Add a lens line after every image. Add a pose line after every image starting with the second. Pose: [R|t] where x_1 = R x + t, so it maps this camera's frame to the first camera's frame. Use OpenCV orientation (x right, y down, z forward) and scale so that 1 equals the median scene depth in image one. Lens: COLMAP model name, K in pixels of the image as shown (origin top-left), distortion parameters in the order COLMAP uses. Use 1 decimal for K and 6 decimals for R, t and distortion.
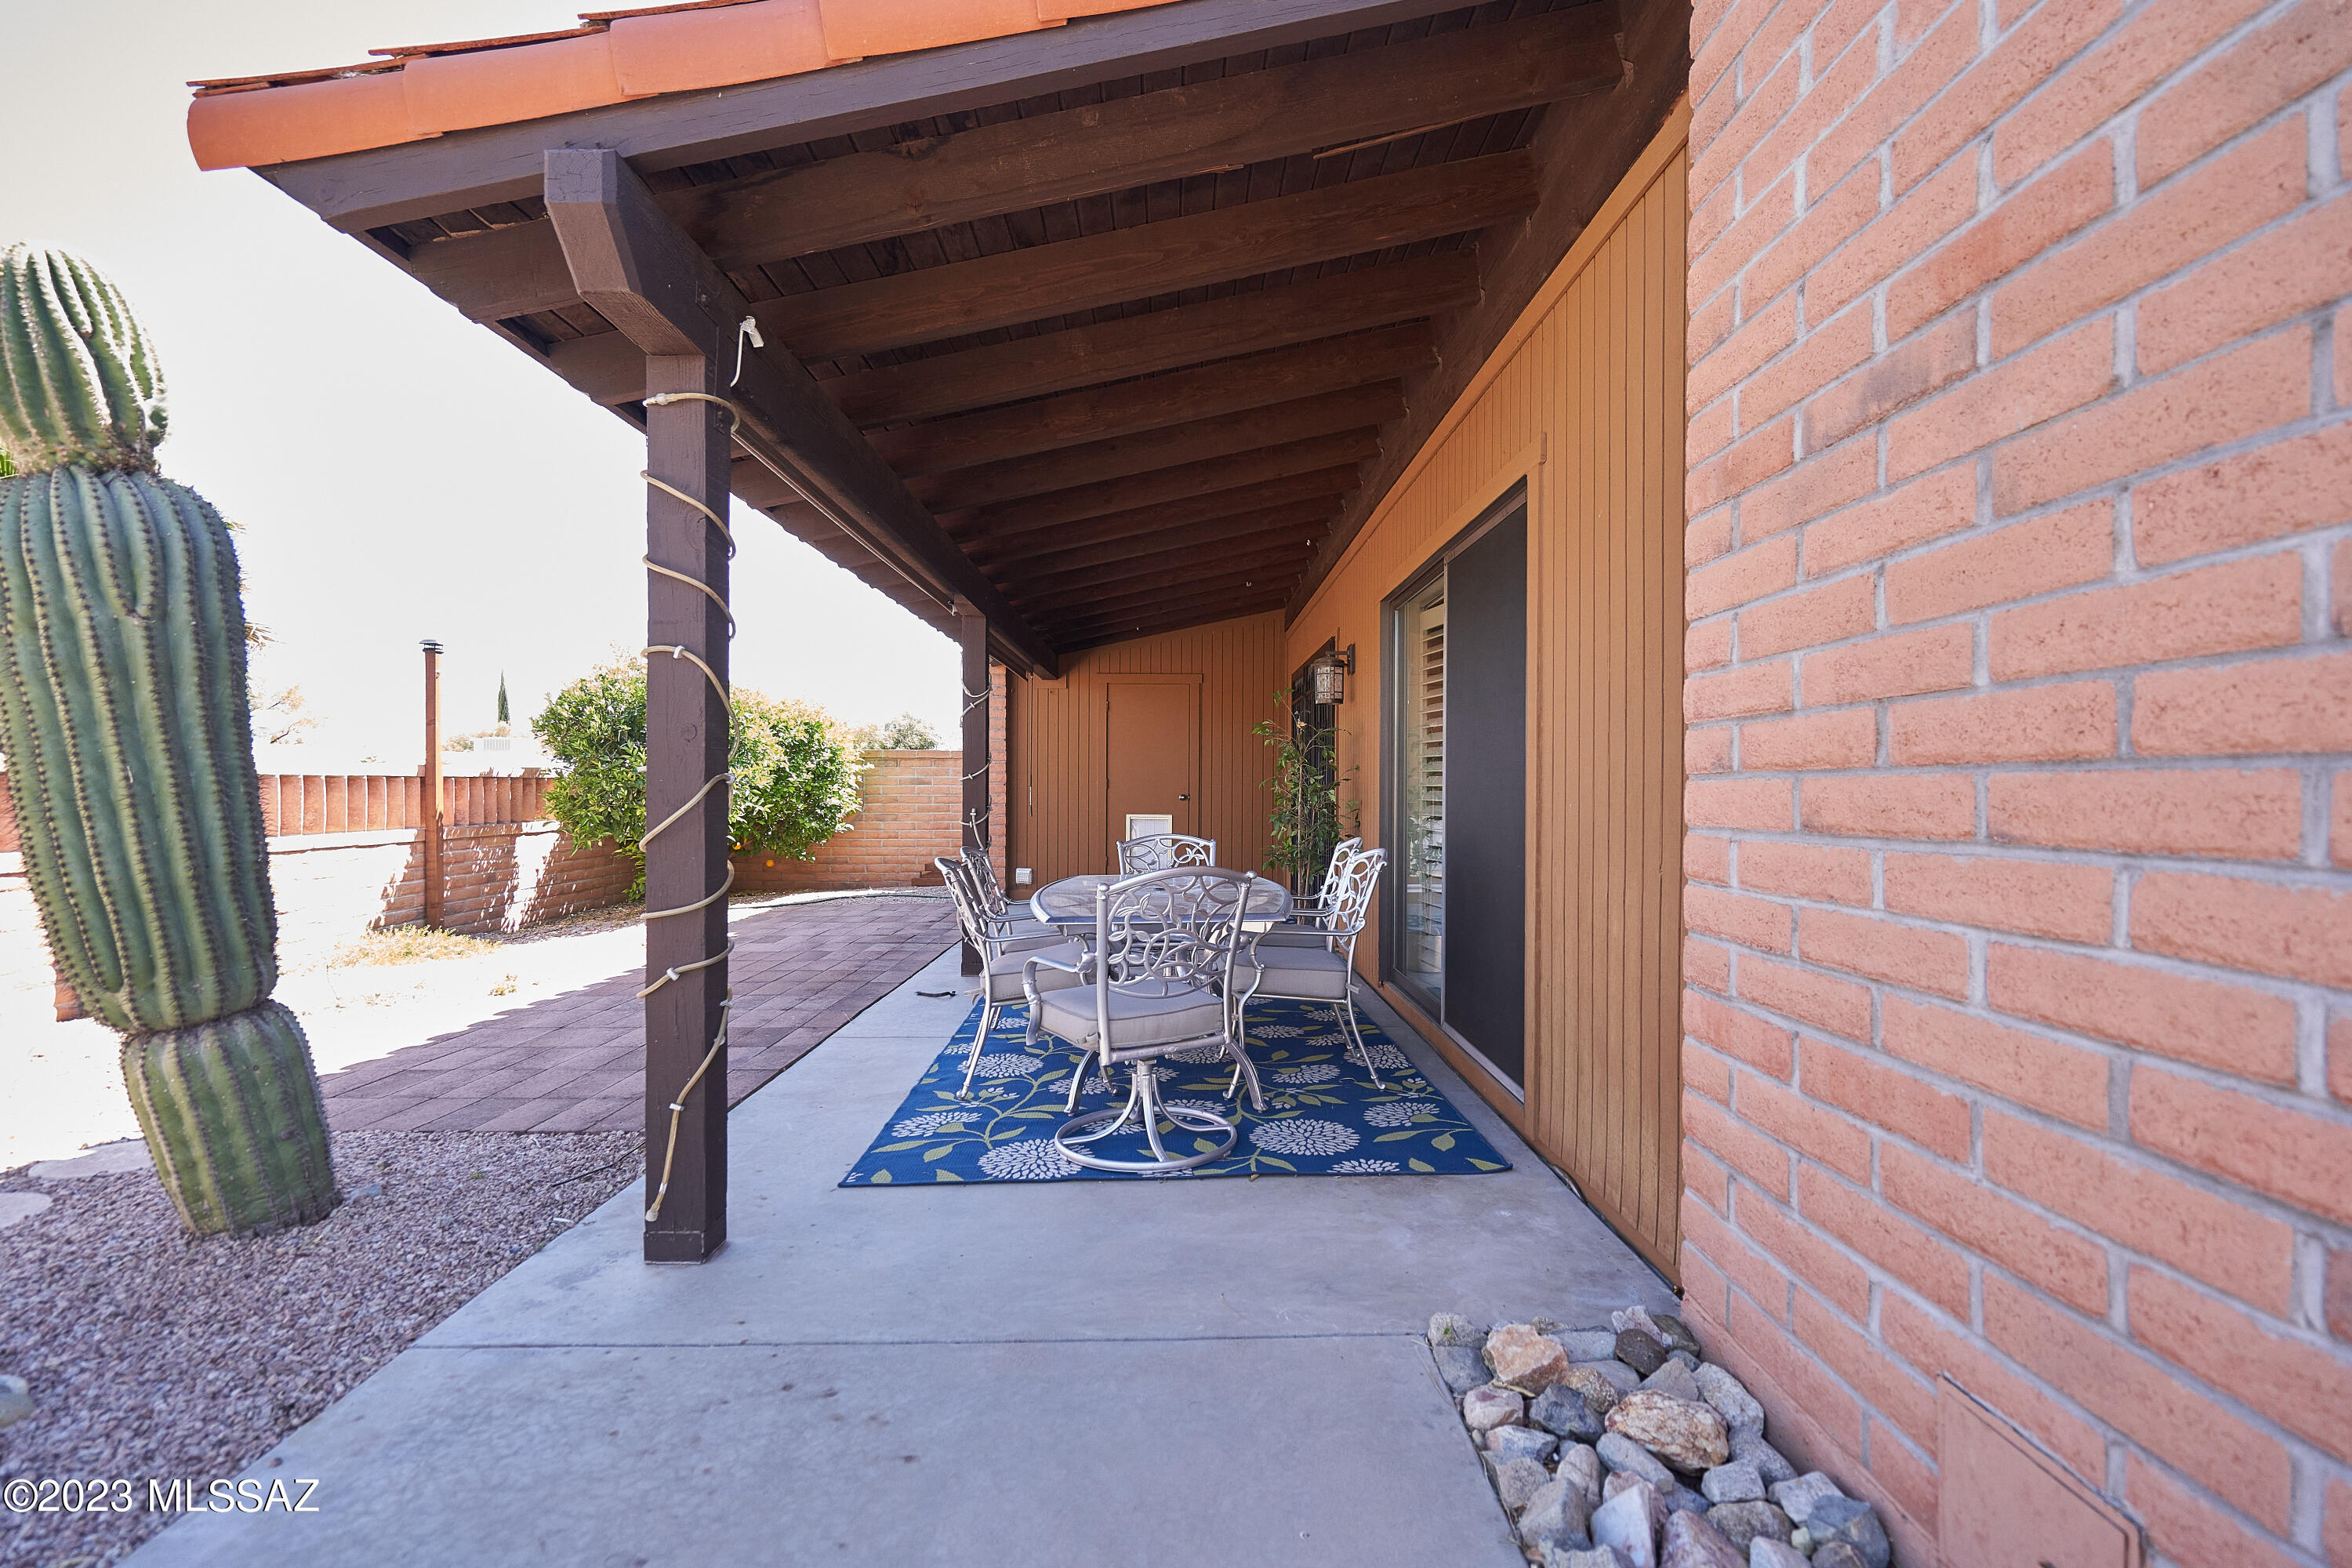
lens RADIAL K [[1096.0, 0, 1187.2], [0, 1096.0, 788.1], [0, 0, 1]] dist [-0.000215, 0.001879]
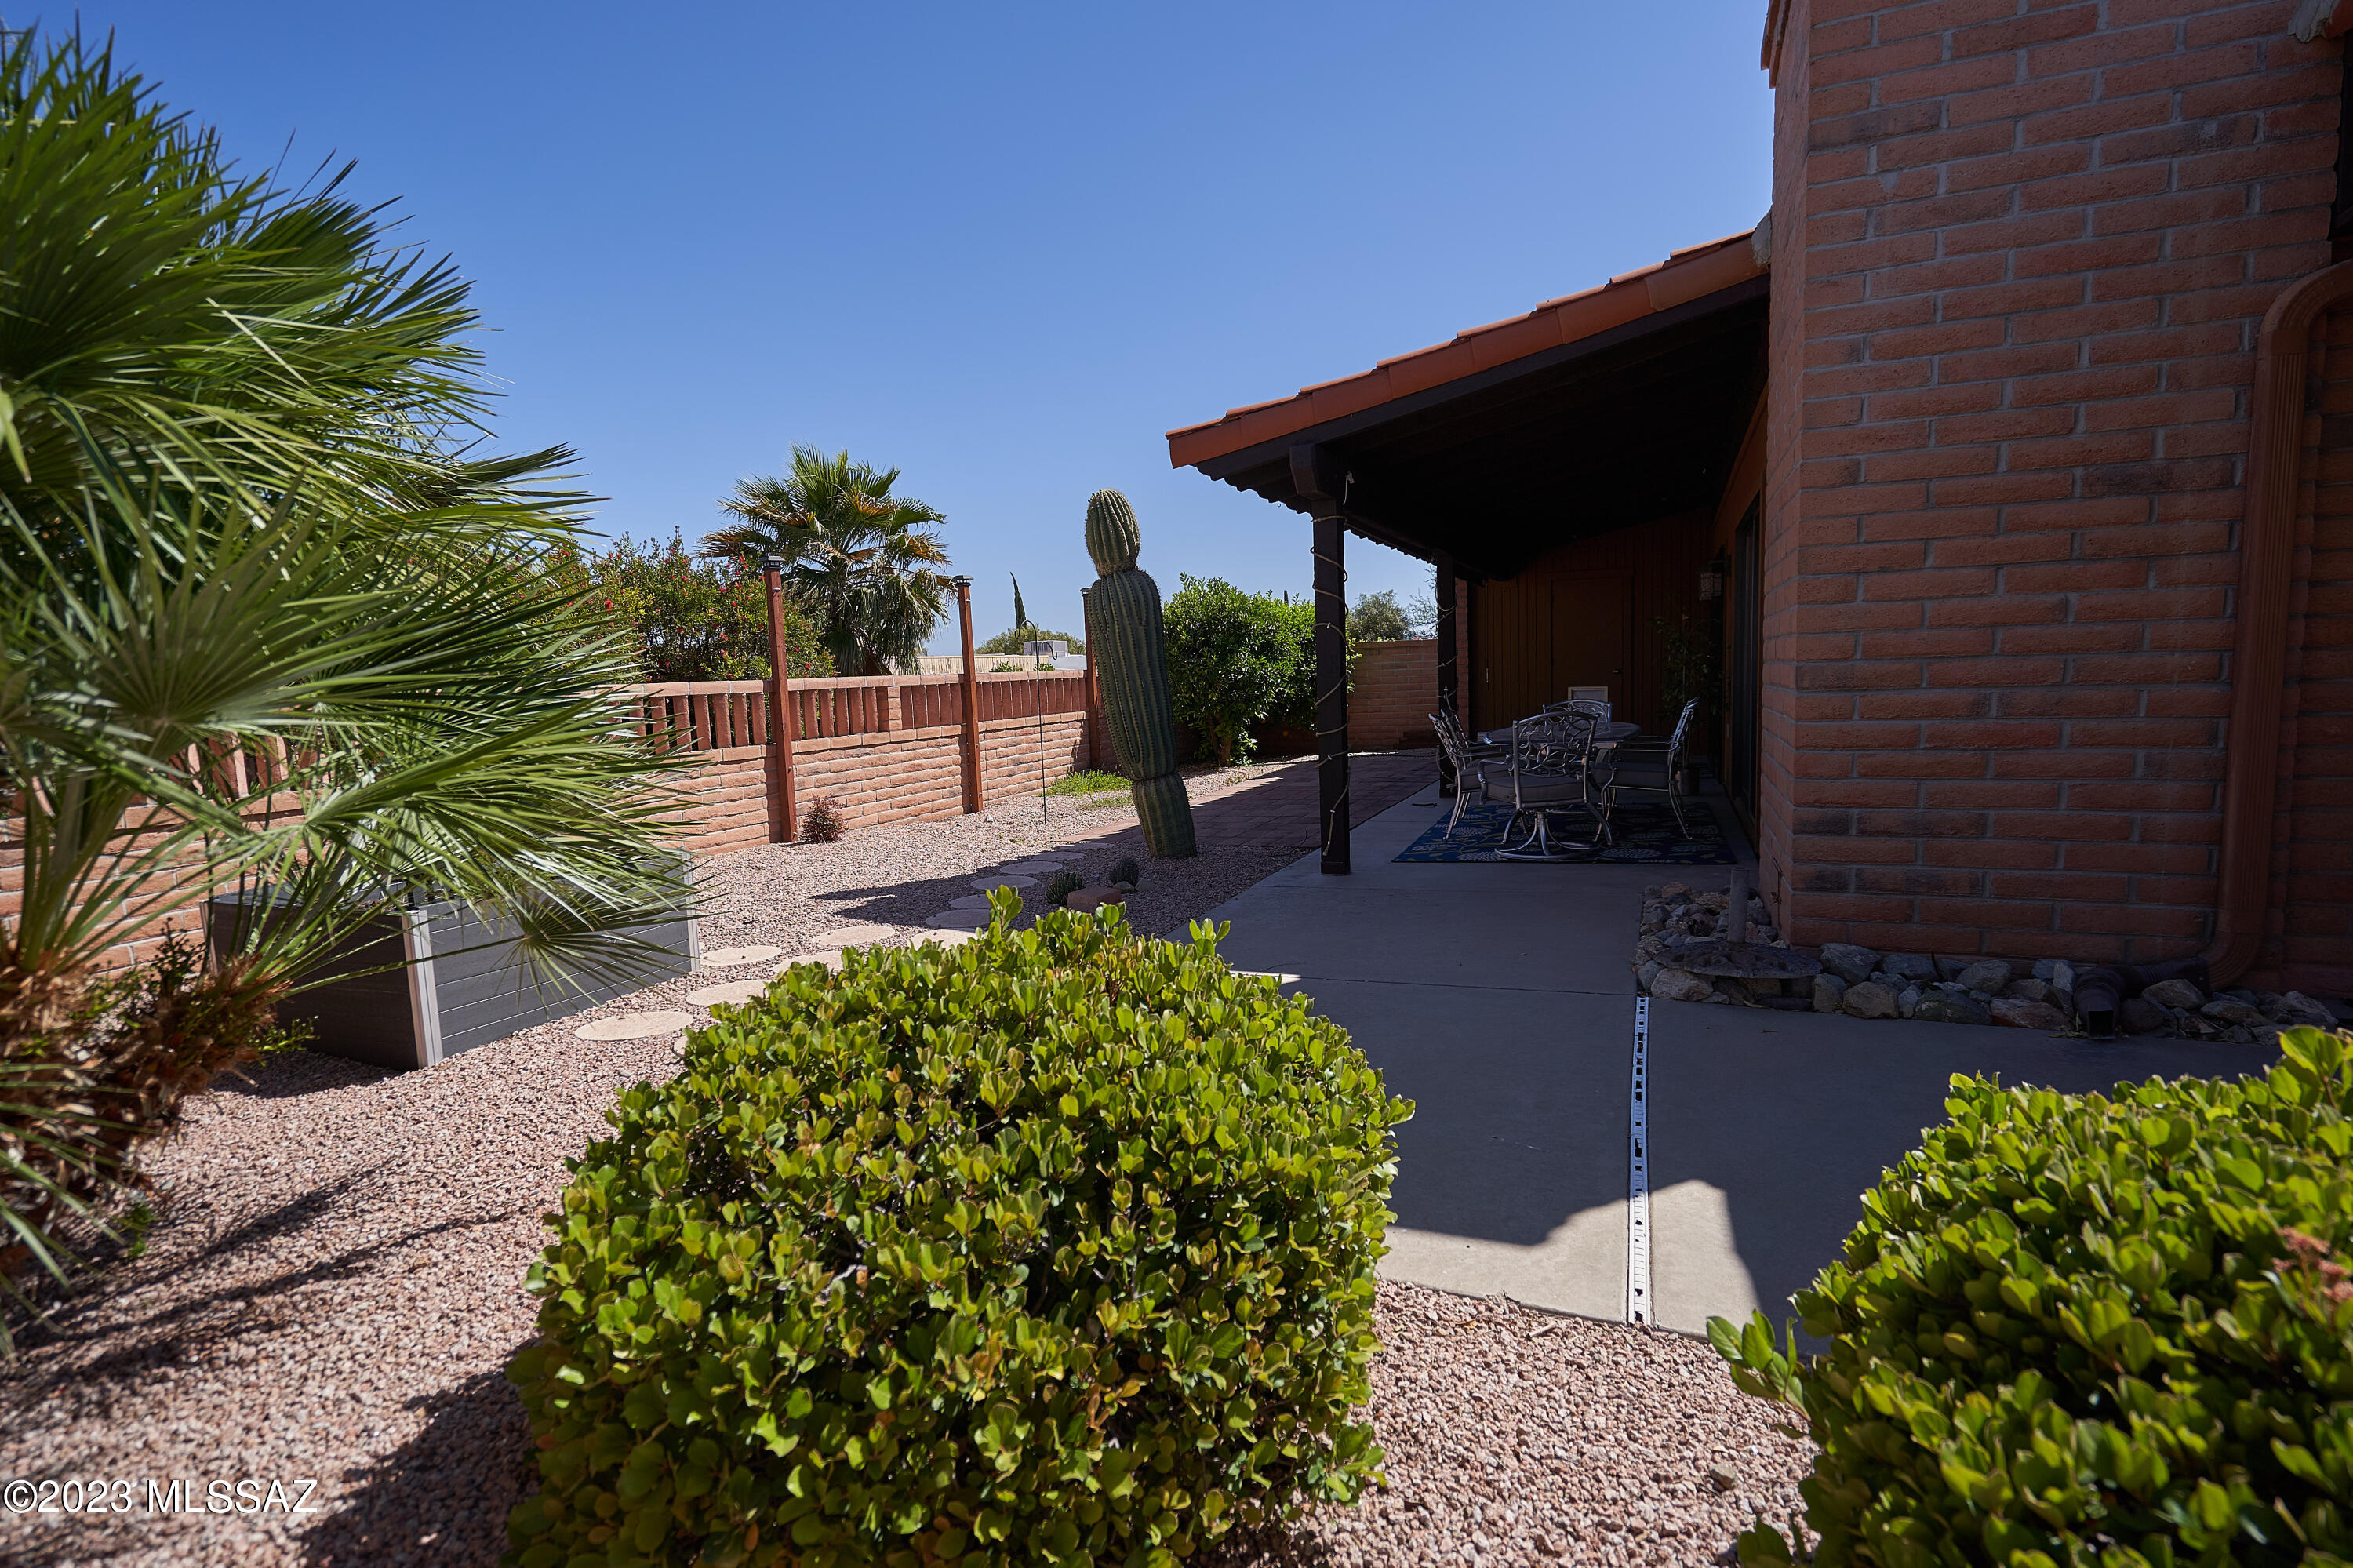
lens RADIAL K [[1096.5, 0, 1194.6], [0, 1096.5, 785.6], [0, 0, 1]] dist [-0.000215, 0.001879]
pose [[0.916966, 0.004507, -0.398940, 0.136432], [0.038860, 0.994172, 0.100553, -0.017212], [0.397068, -0.107707, 0.911447, -0.804547]]
